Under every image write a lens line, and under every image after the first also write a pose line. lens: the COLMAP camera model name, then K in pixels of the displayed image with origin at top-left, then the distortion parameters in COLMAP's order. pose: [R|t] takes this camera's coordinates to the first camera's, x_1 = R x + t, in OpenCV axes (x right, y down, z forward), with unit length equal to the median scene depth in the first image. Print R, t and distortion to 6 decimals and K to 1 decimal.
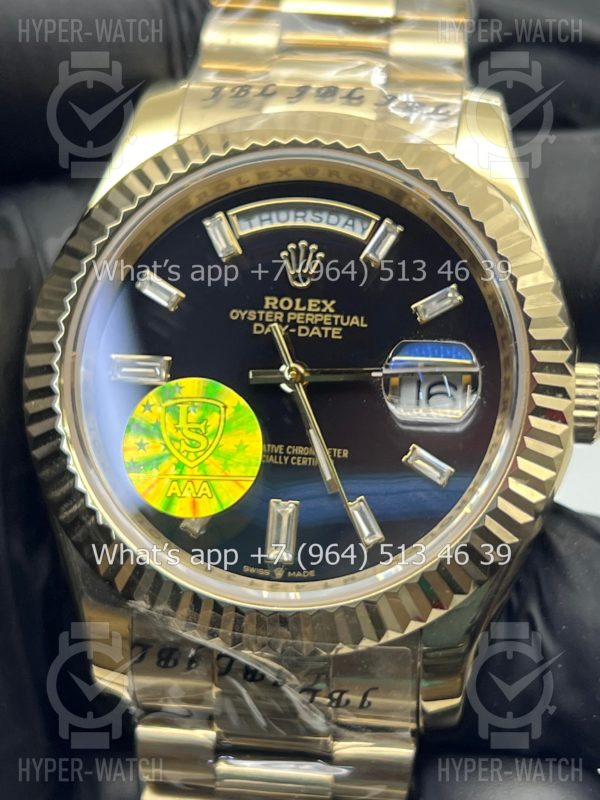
lens RADIAL K [[1821.6, 0, 300.0], [0, 1821.6, 400.0], [0, 0, 1]] dist [0.390724, 0.370273]
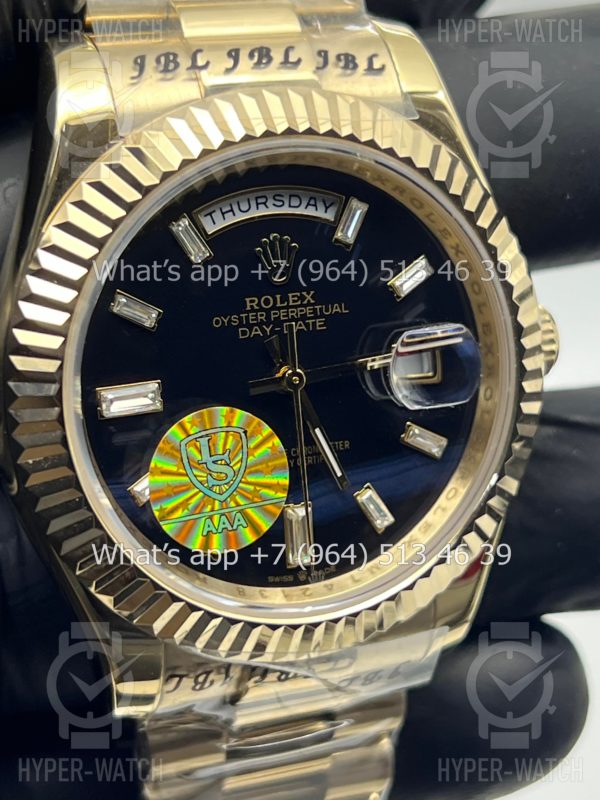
lens RADIAL K [[1821.6, 0, 300.0], [0, 1821.6, 400.0], [0, 0, 1]] dist [0.390724, 0.370273]
pose [[0.876021, -0.209587, 0.434350, -0.414880], [0.073755, 0.948260, 0.308810, -0.295938], [-0.476599, -0.238489, 0.846154, 0.179859]]
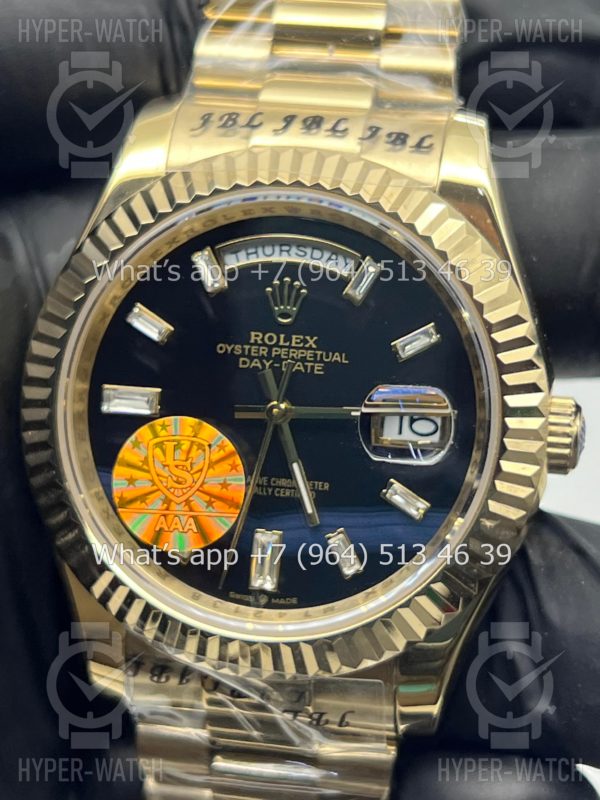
lens RADIAL K [[1821.6, 0, 300.0], [0, 1821.6, 400.0], [0, 0, 1]] dist [0.390724, 0.370273]
pose [[0.998552, 0.003705, -0.053660, 0.064588], [0.004203, 0.989199, 0.146519, -0.169910], [0.053623, -0.146532, 0.987751, -0.023122]]
